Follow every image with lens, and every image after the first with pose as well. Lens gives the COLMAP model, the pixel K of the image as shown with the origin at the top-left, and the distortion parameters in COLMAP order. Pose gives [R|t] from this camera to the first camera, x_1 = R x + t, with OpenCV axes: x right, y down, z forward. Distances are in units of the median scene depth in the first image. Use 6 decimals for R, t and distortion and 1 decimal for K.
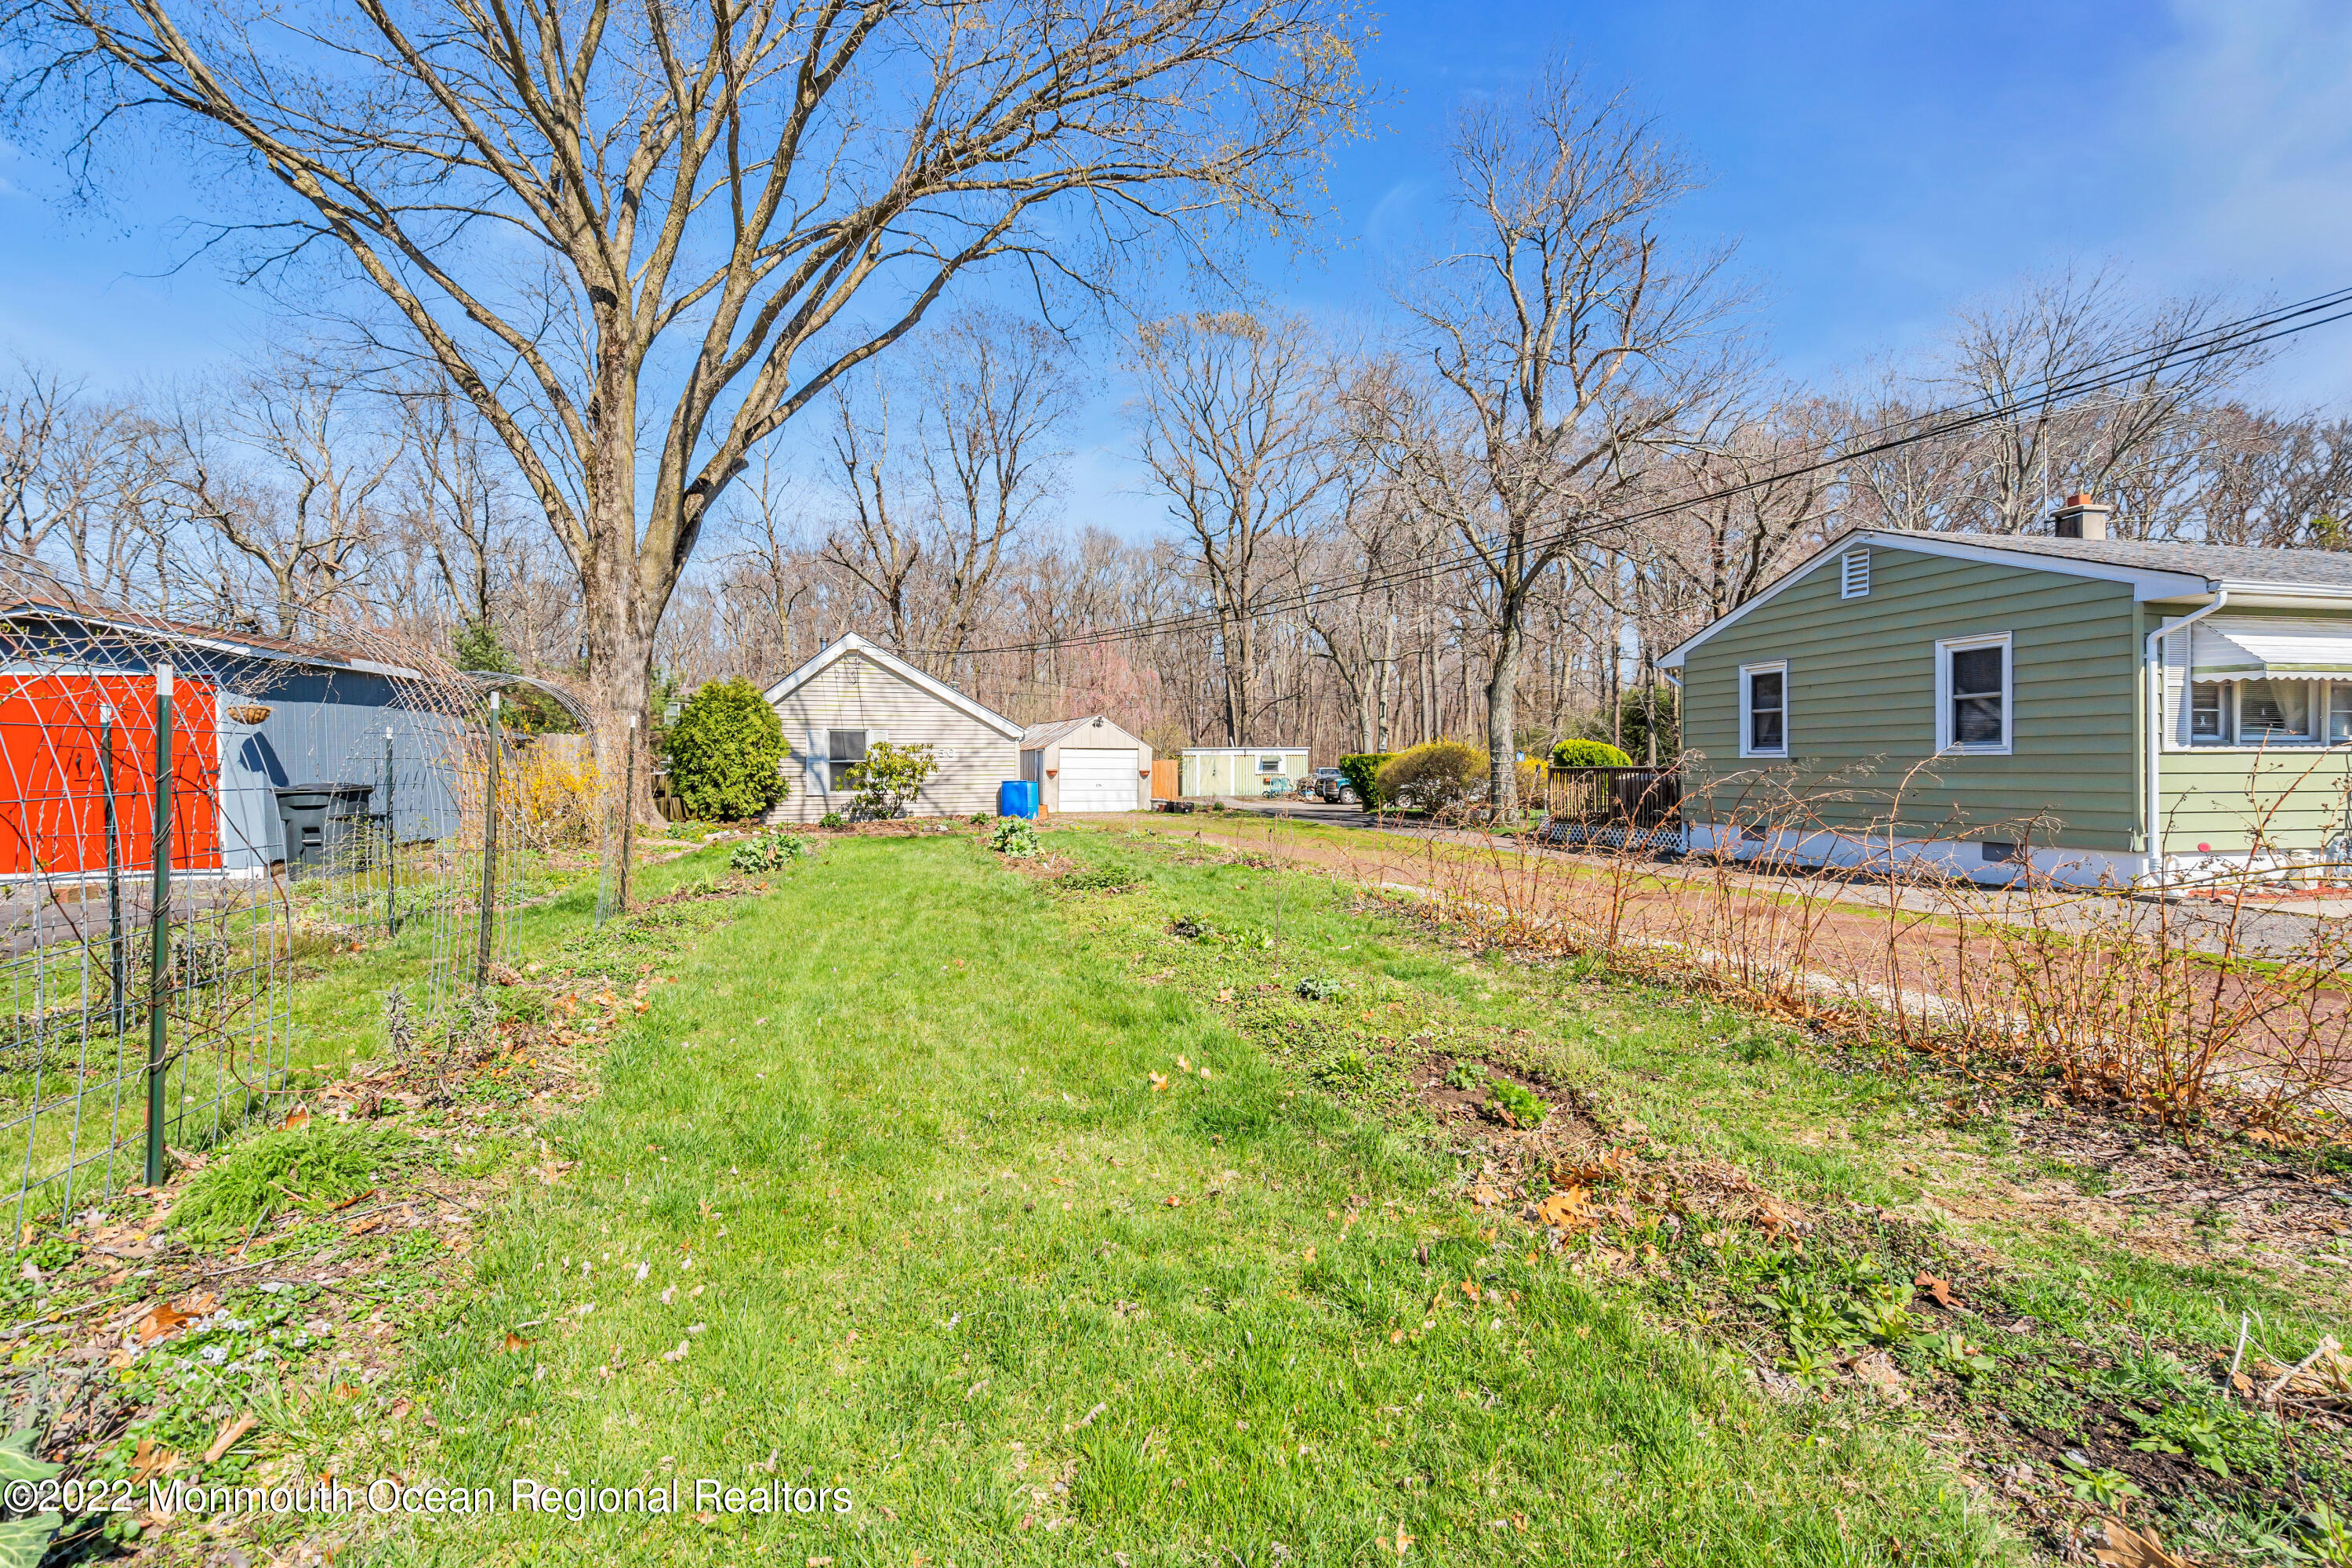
lens RADIAL K [[1064.2, 0, 1172.2], [0, 1064.2, 777.8], [0, 0, 1]] dist [-0.002325, 0.000824]
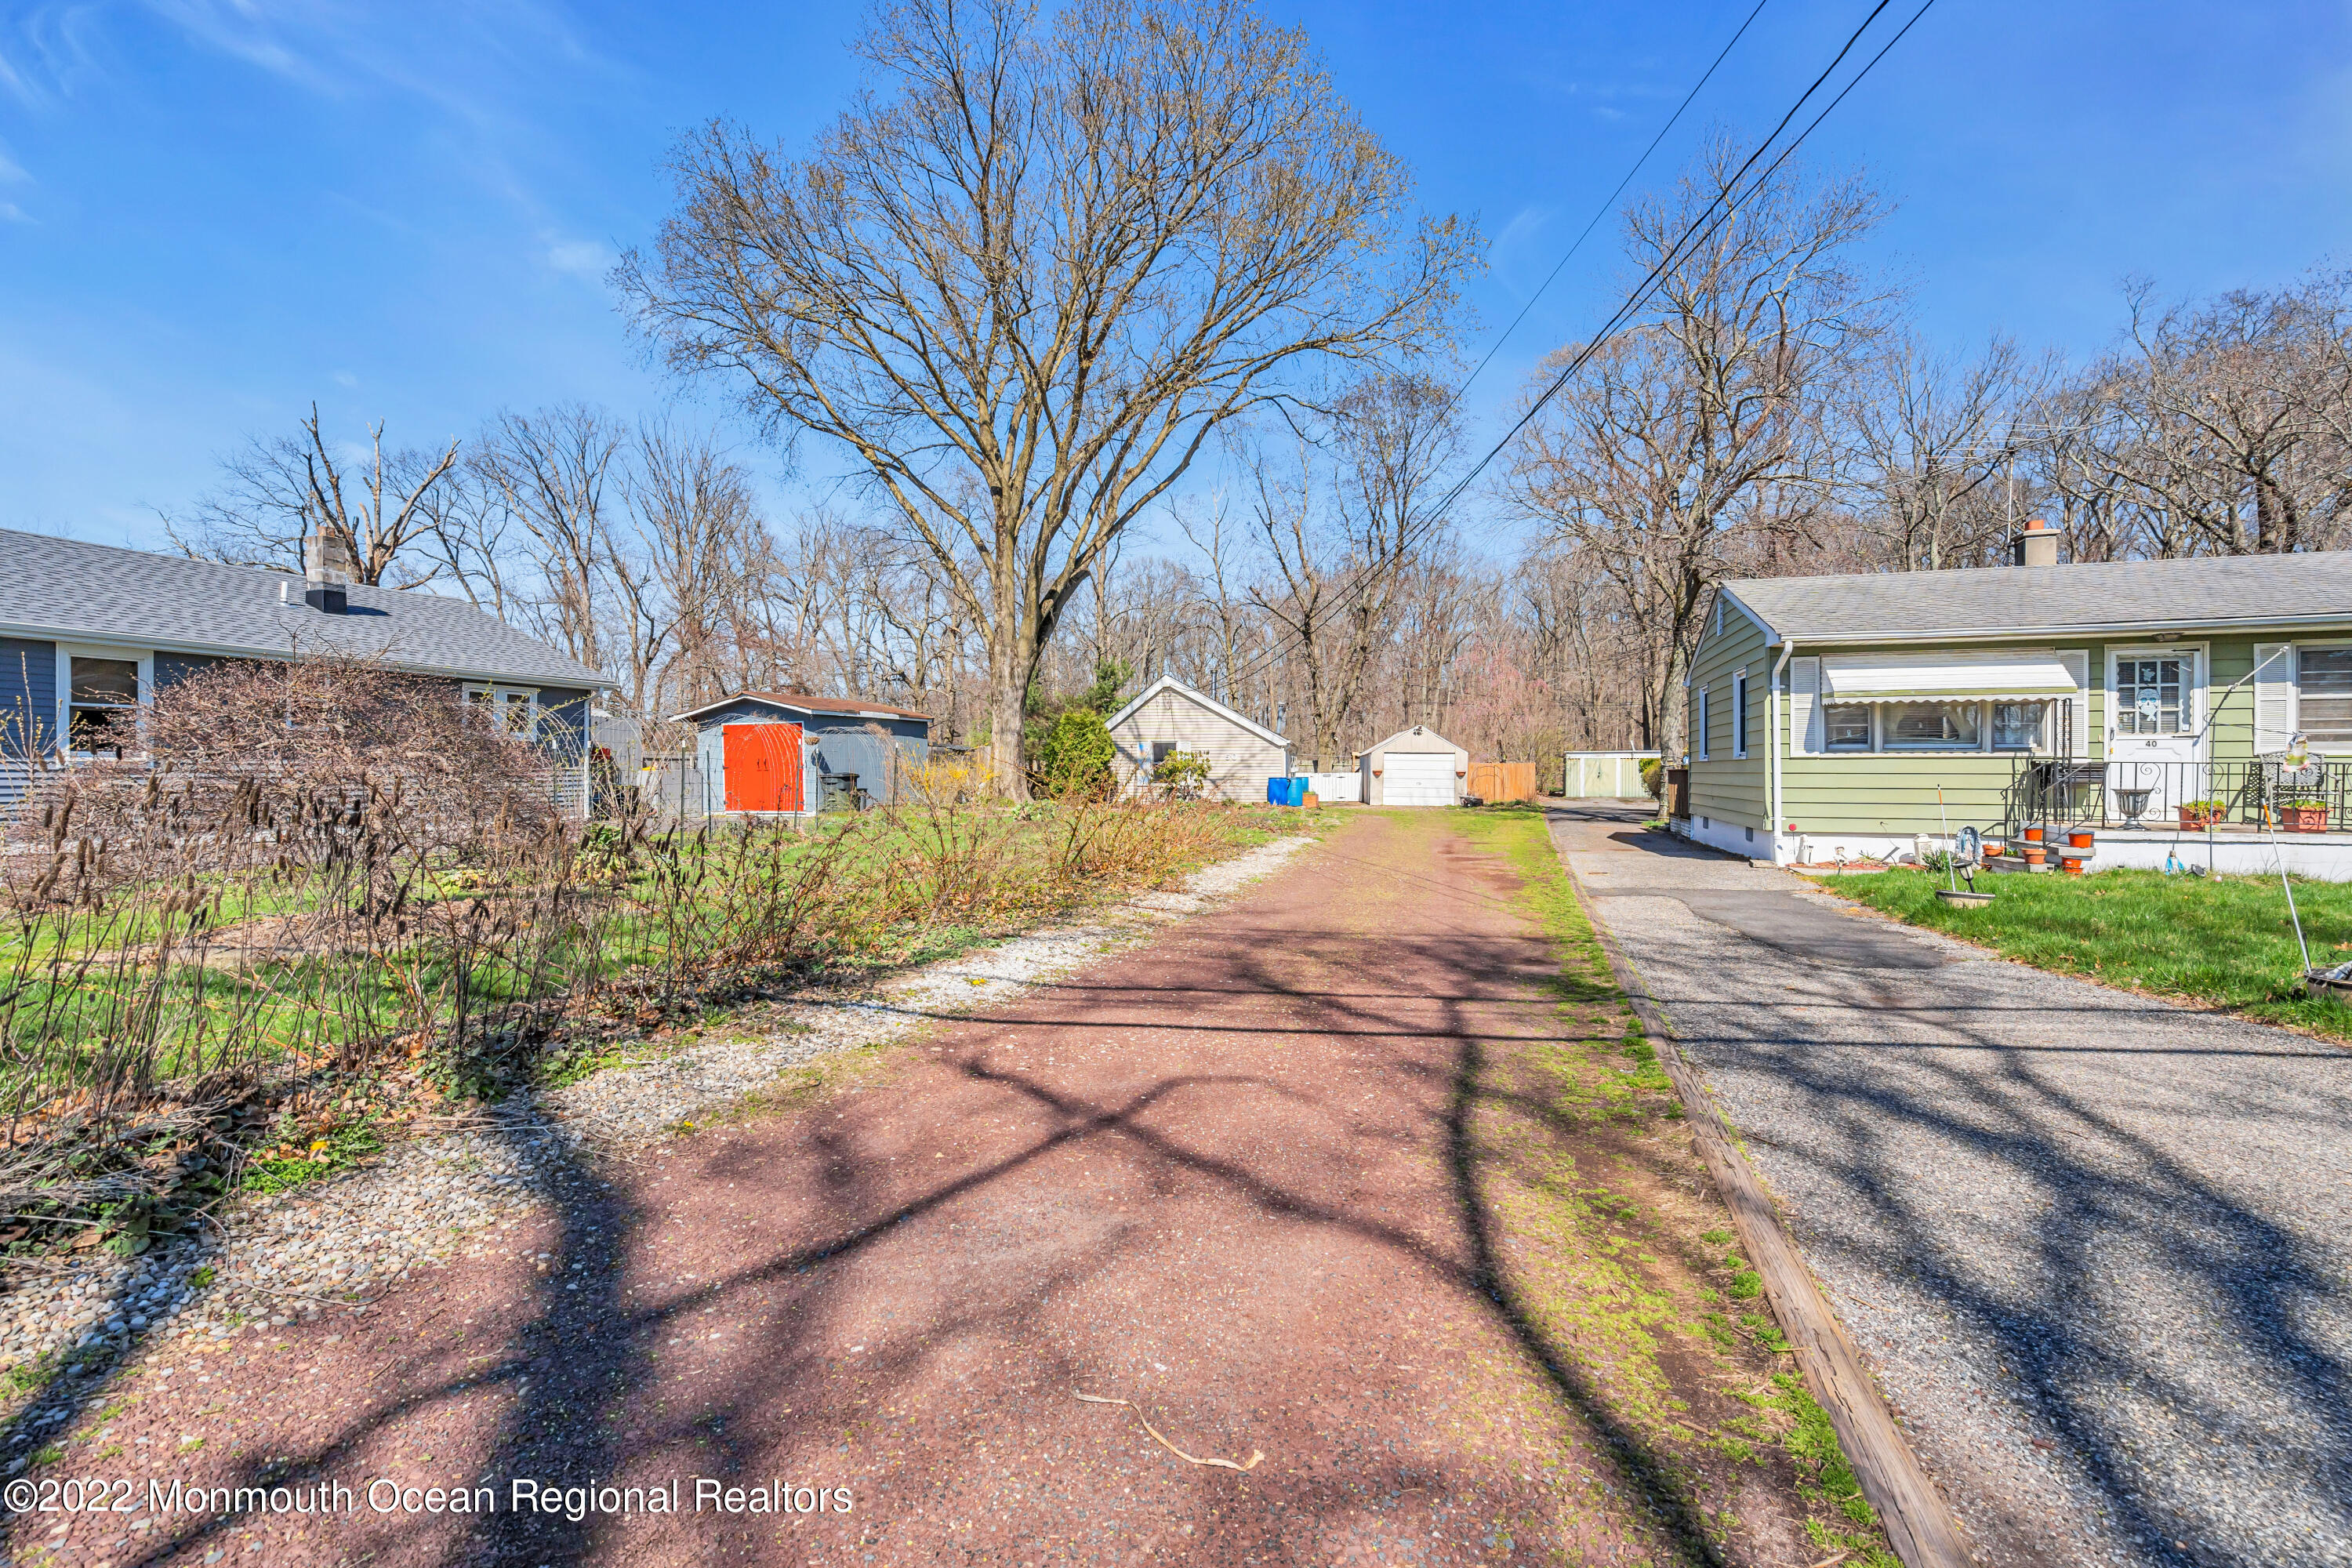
lens RADIAL K [[1064.2, 0, 1172.2], [0, 1064.2, 777.8], [0, 0, 1]] dist [-0.002325, 0.000824]
pose [[0.866012, 0.009156, -0.499939, 0.434815], [-0.010220, 0.999948, 0.000609, 0.004146], [0.499918, 0.004582, 0.866060, -0.262376]]
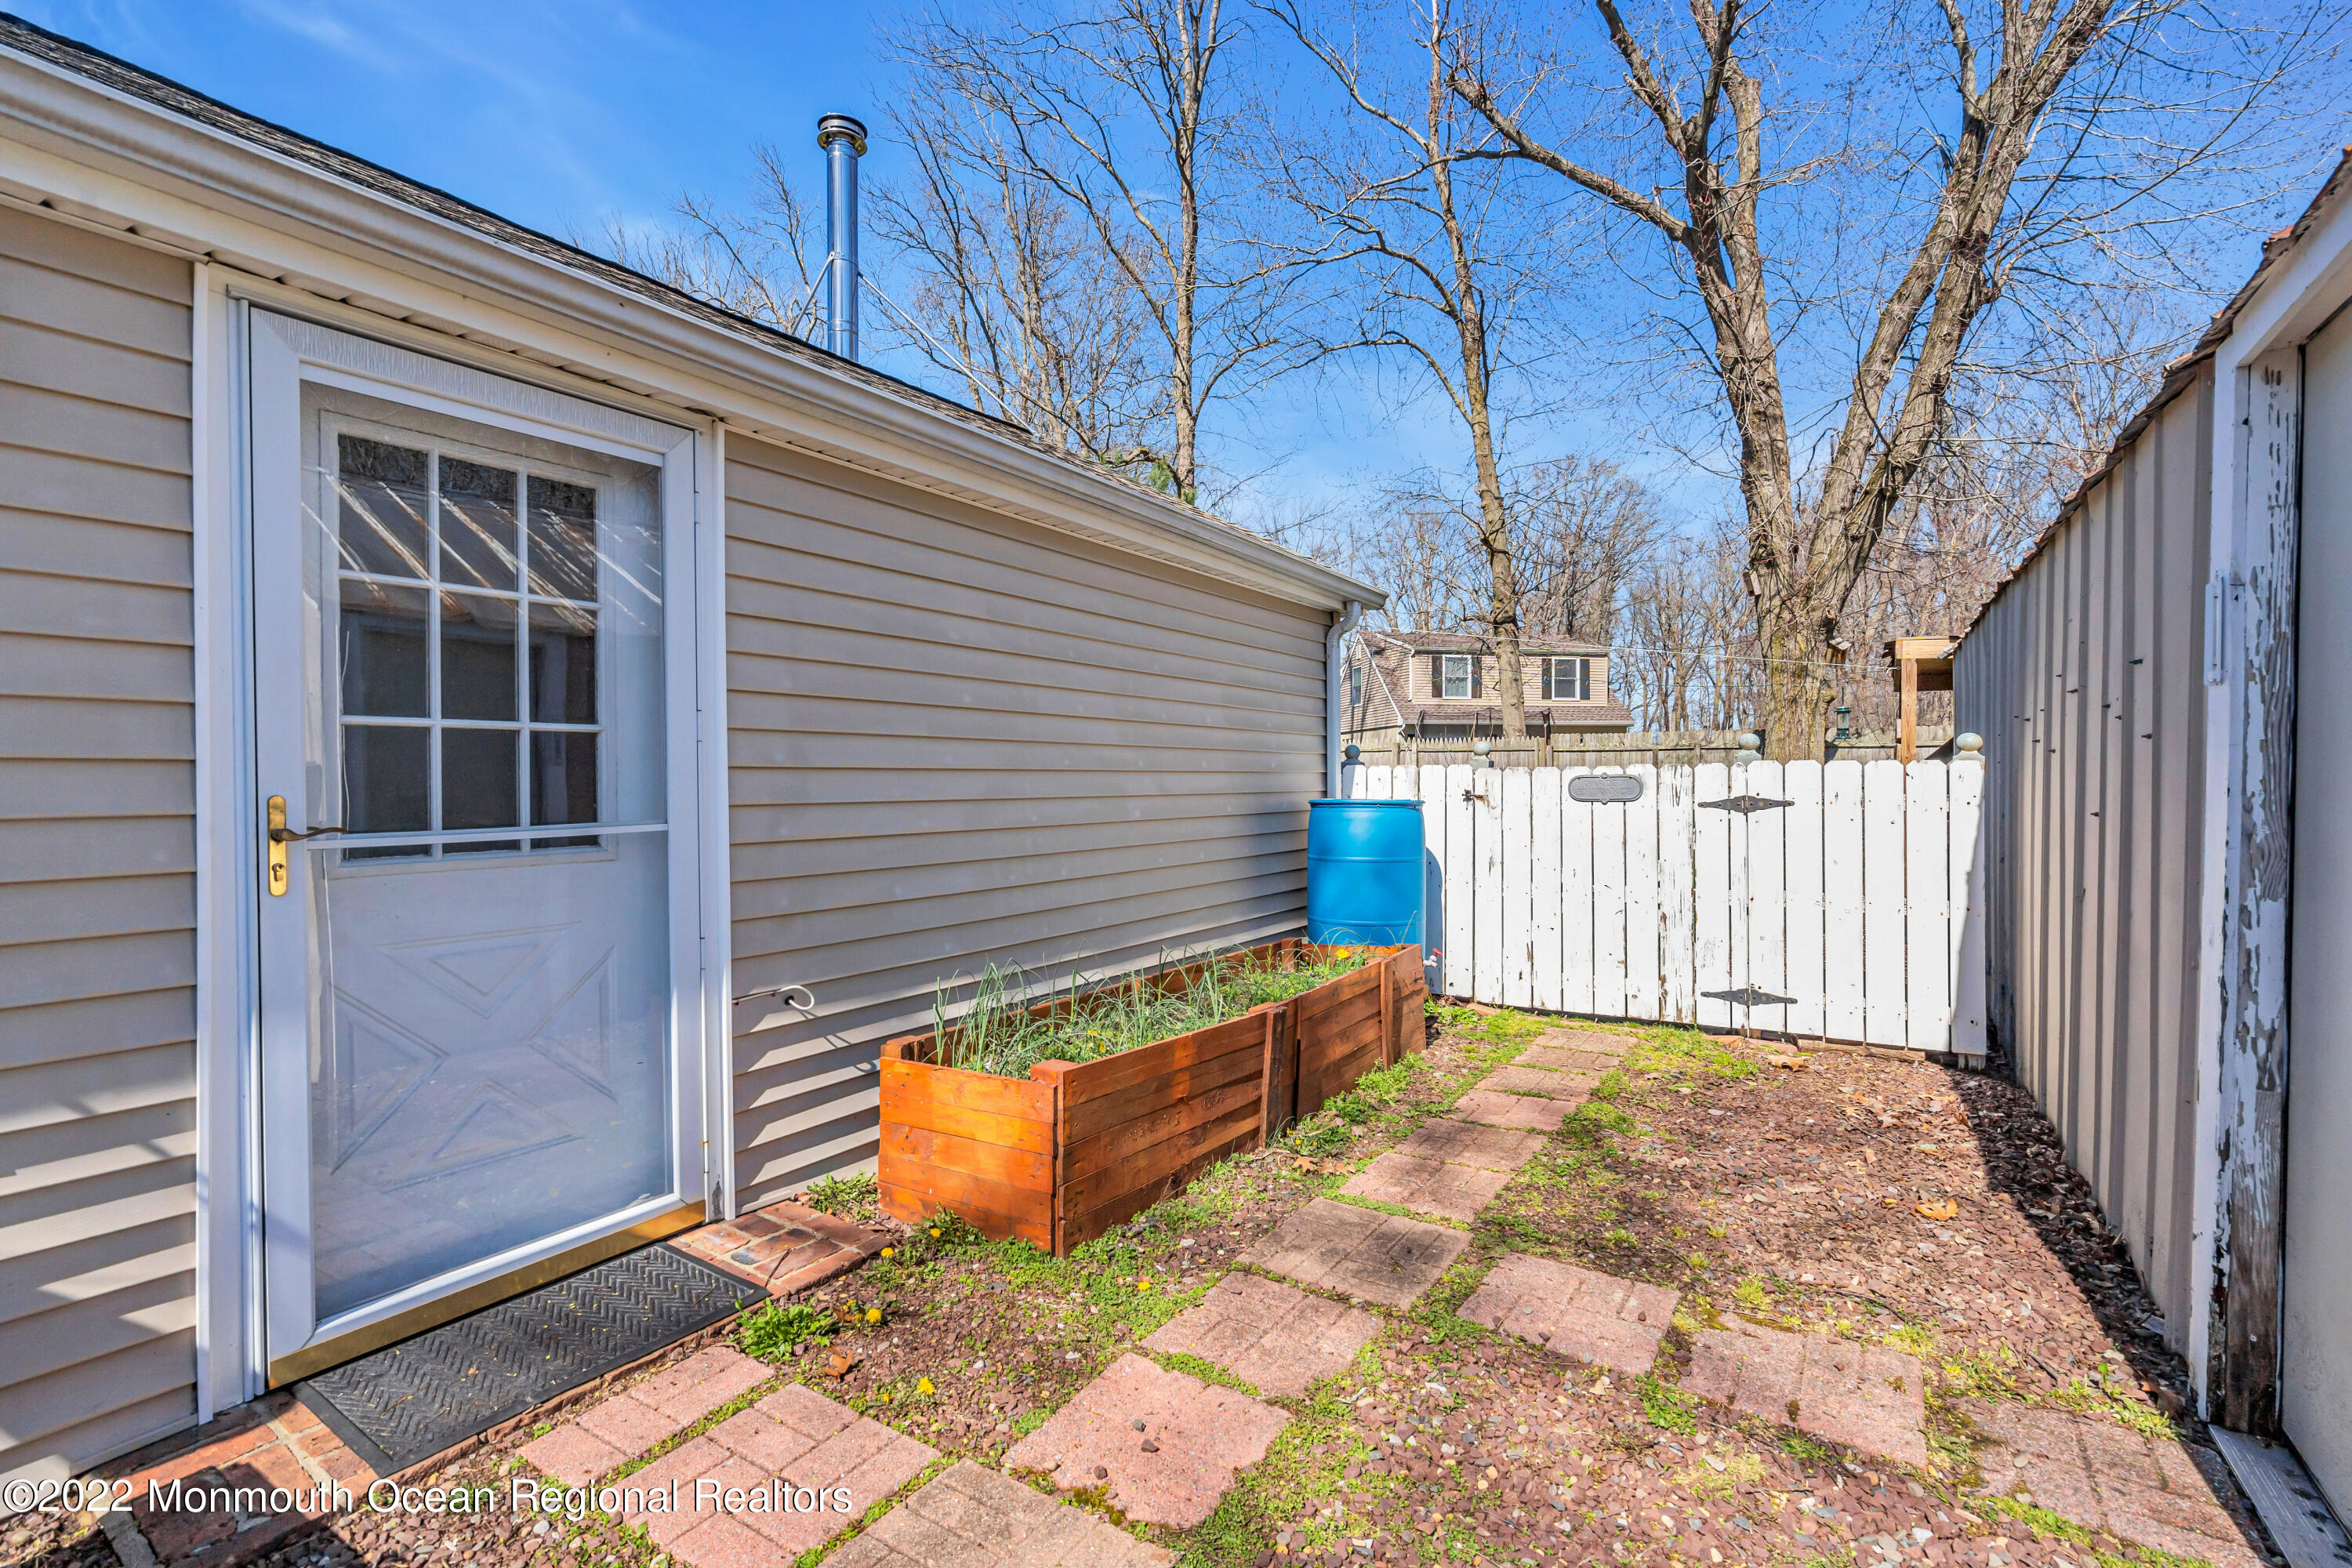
lens RADIAL K [[1064.2, 0, 1172.2], [0, 1064.2, 777.8], [0, 0, 1]] dist [-0.002325, 0.000824]
pose [[0.556831, 0.006258, -0.830602, -0.167521], [-0.009273, 0.999956, 0.001317, -0.003799], [0.830574, 0.006969, 0.556864, 1.388794]]
